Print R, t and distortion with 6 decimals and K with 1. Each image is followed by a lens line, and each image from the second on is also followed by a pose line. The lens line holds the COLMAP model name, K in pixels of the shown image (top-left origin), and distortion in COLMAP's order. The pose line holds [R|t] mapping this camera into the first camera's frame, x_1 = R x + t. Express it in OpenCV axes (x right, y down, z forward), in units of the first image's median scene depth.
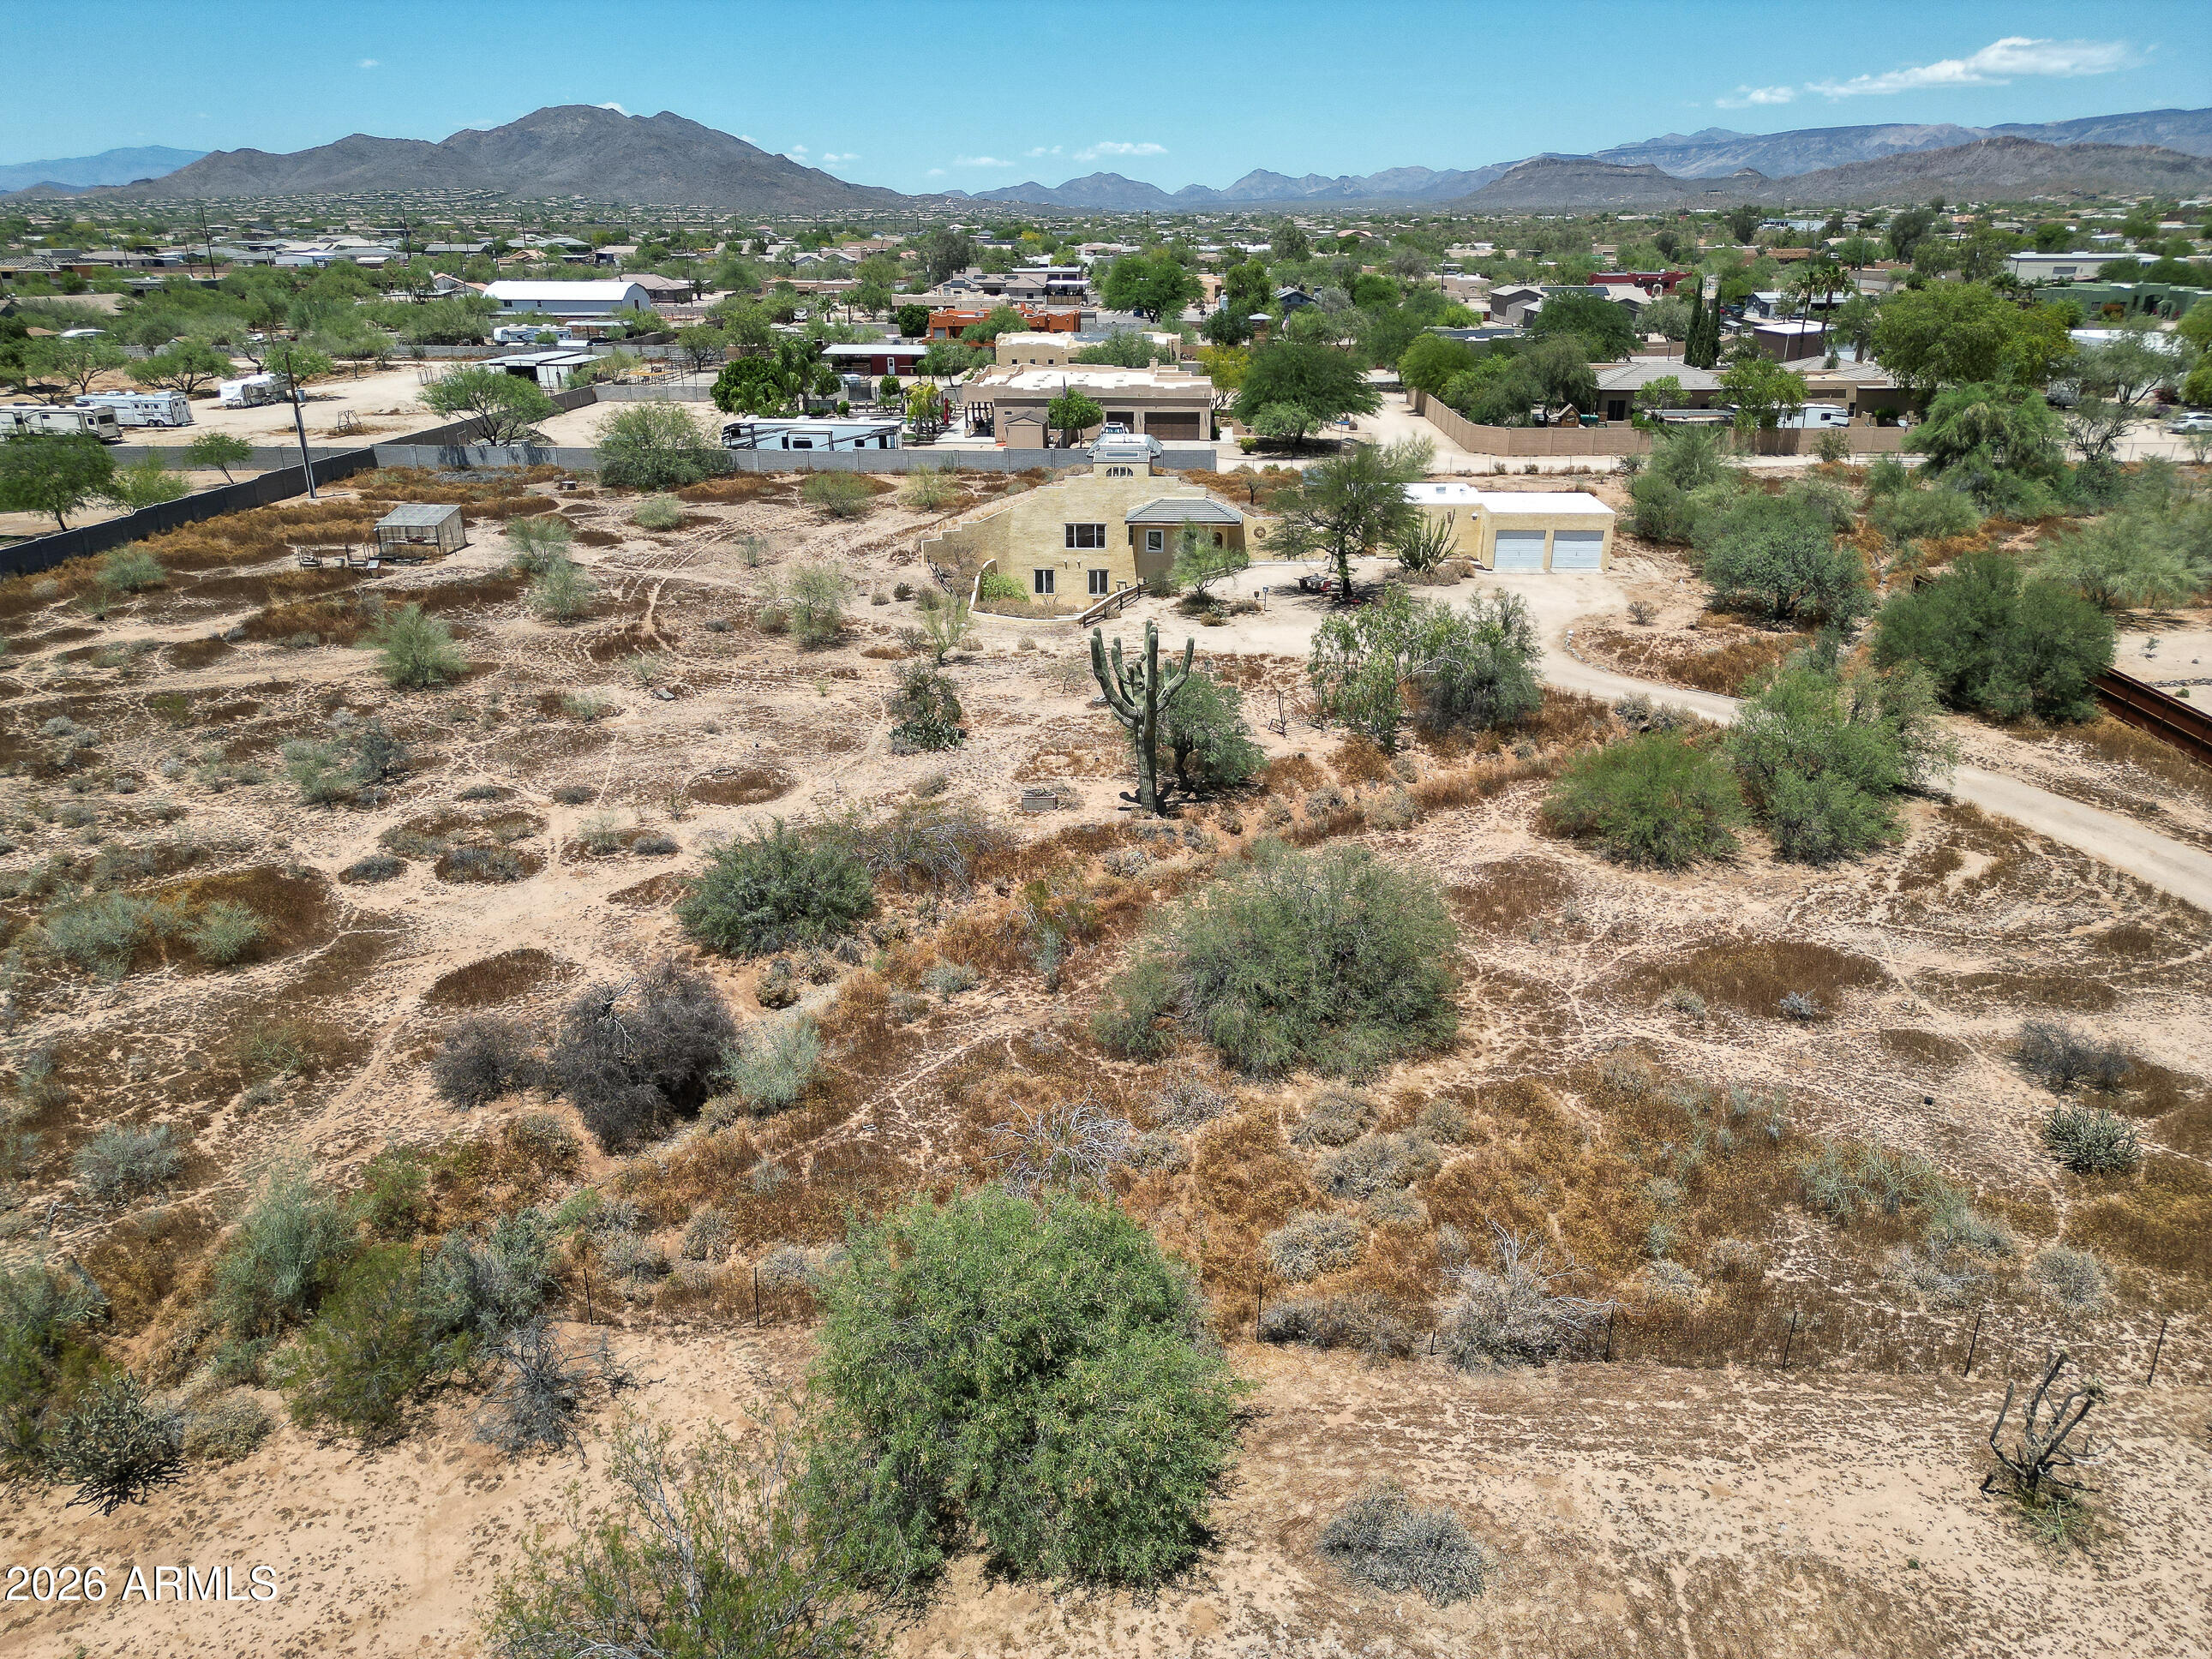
lens RADIAL K [[1557.6, 0, 1106.0], [0, 1557.6, 829.5], [0, 0, 1]] dist [0.068362, -0.072519]
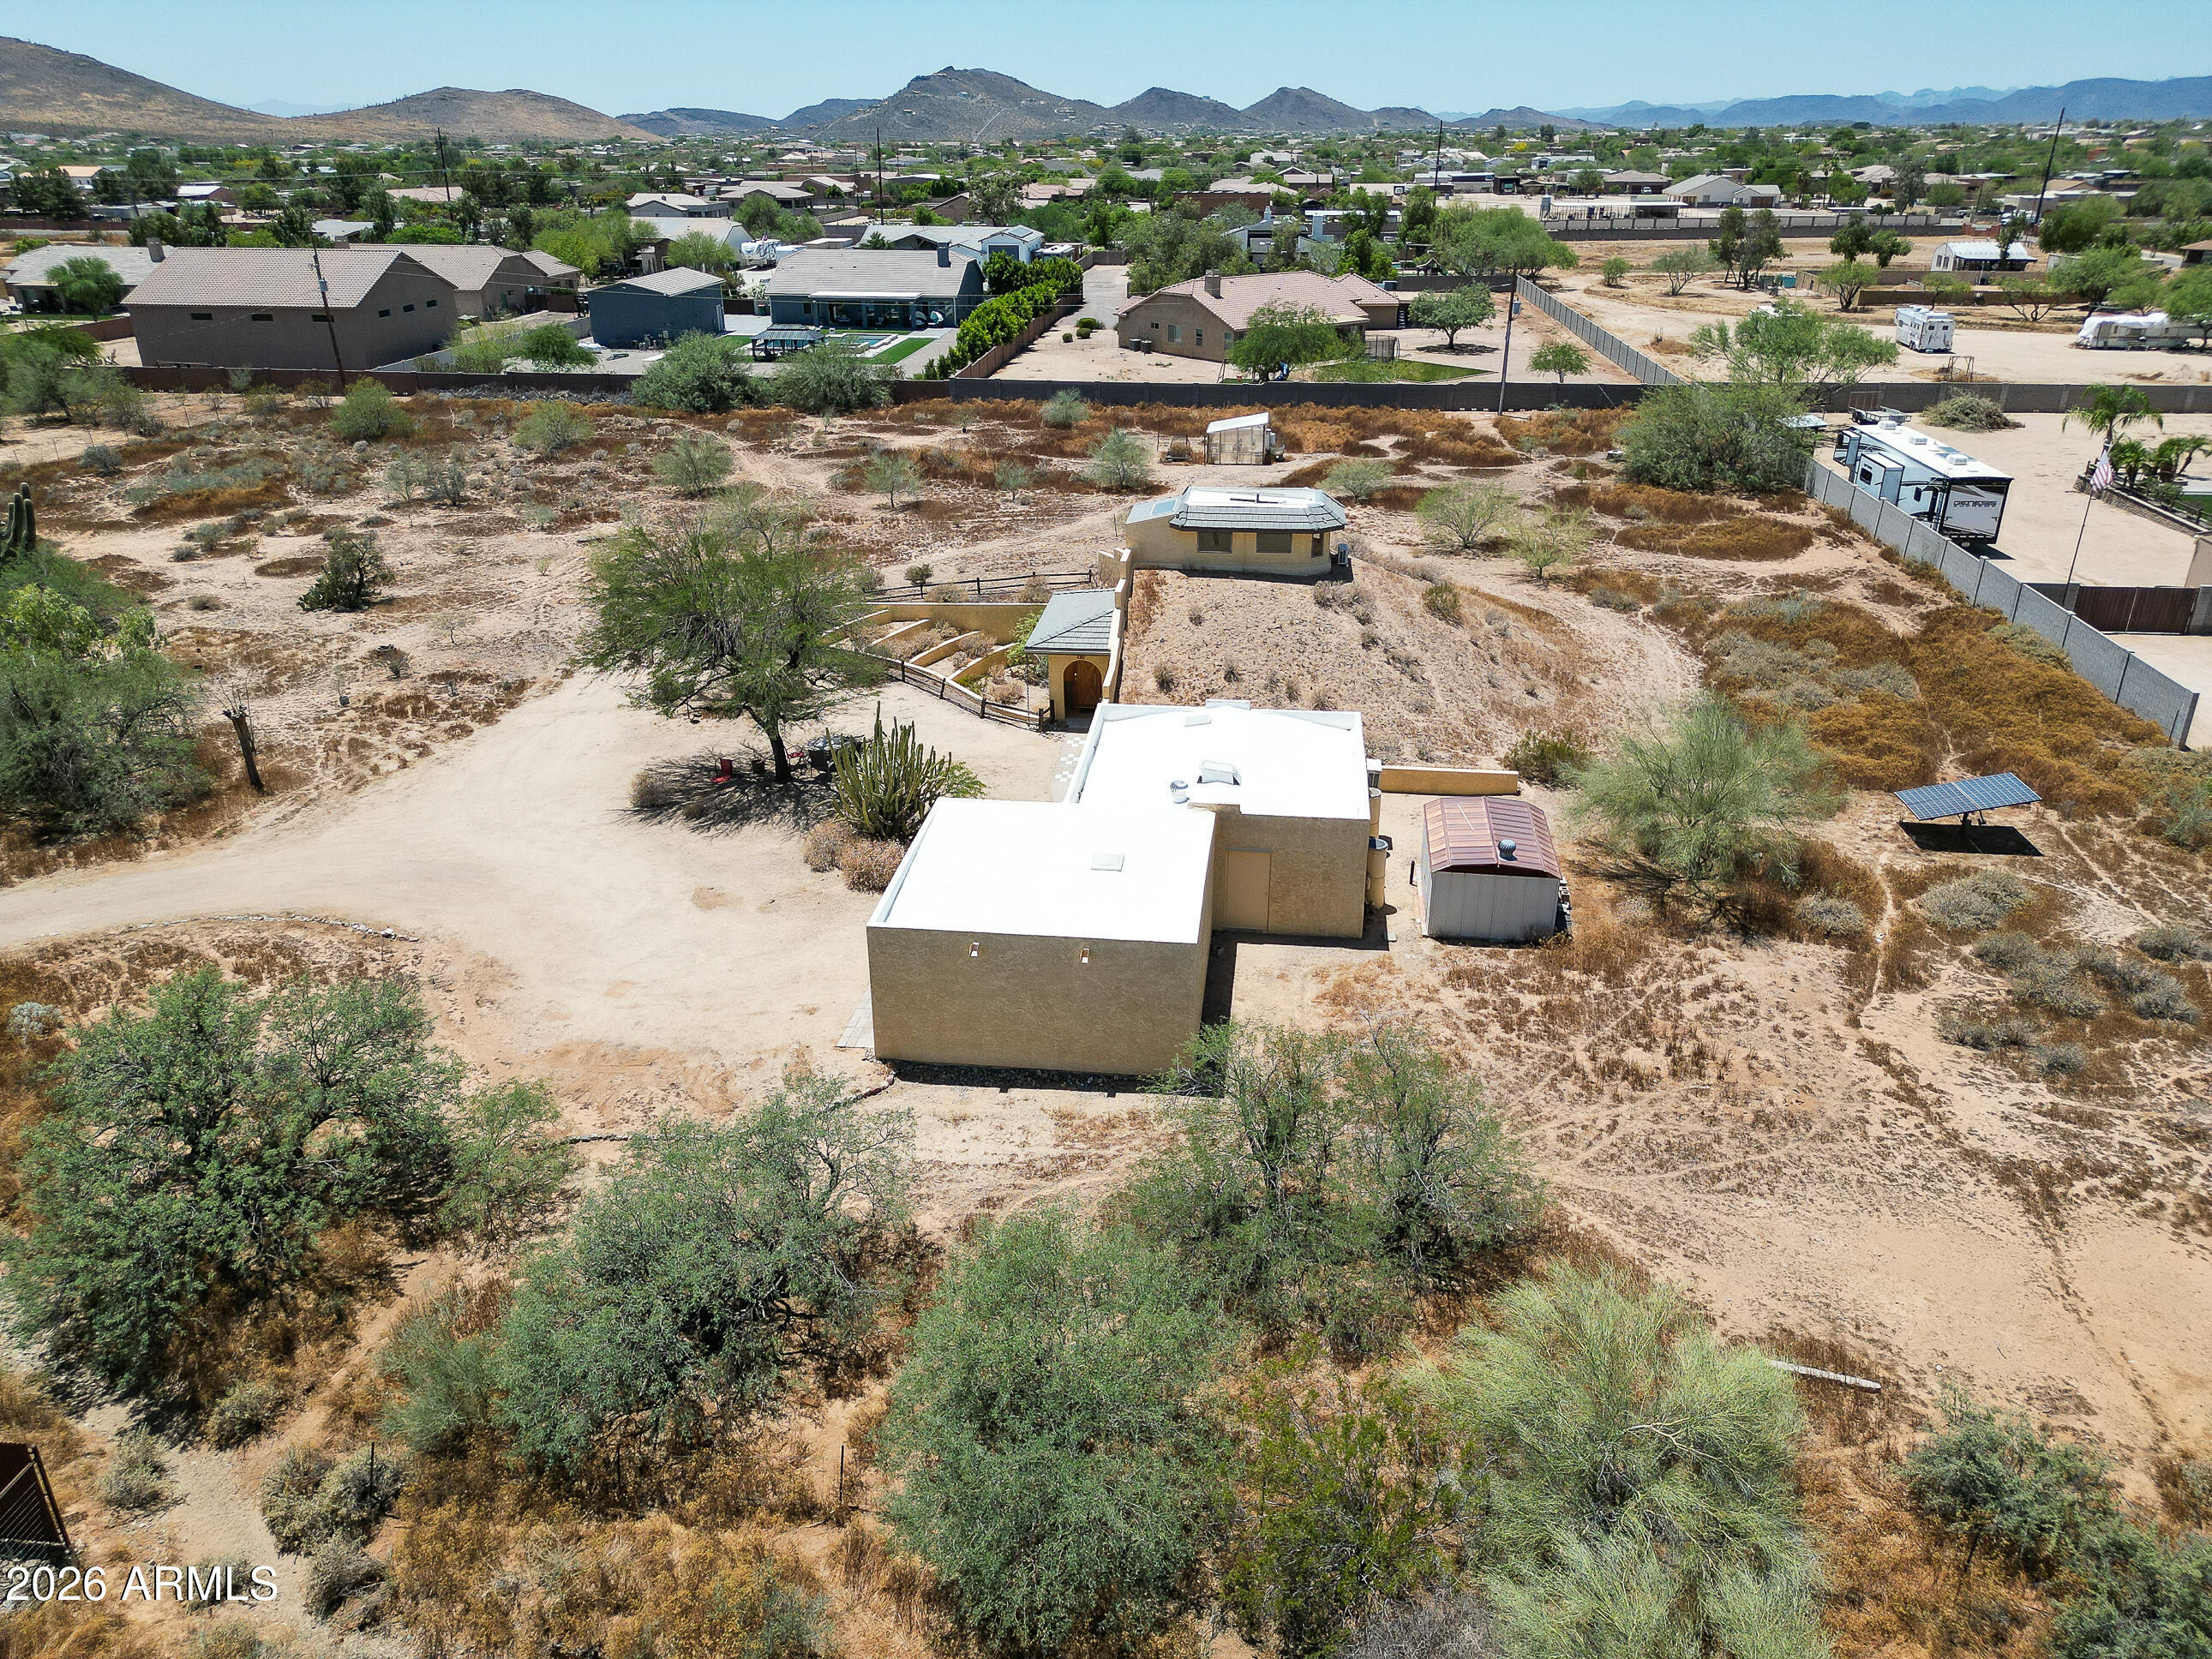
lens RADIAL K [[1521.1, 0, 1106.0], [0, 1521.1, 829.5], [0, 0, 1]] dist [0.060382, -0.045621]
pose [[-0.055644, 0.413617, -0.908749, 0.439472], [-0.356492, 0.841938, 0.405036, -0.266952], [0.932640, 0.346500, 0.100603, 0.700515]]
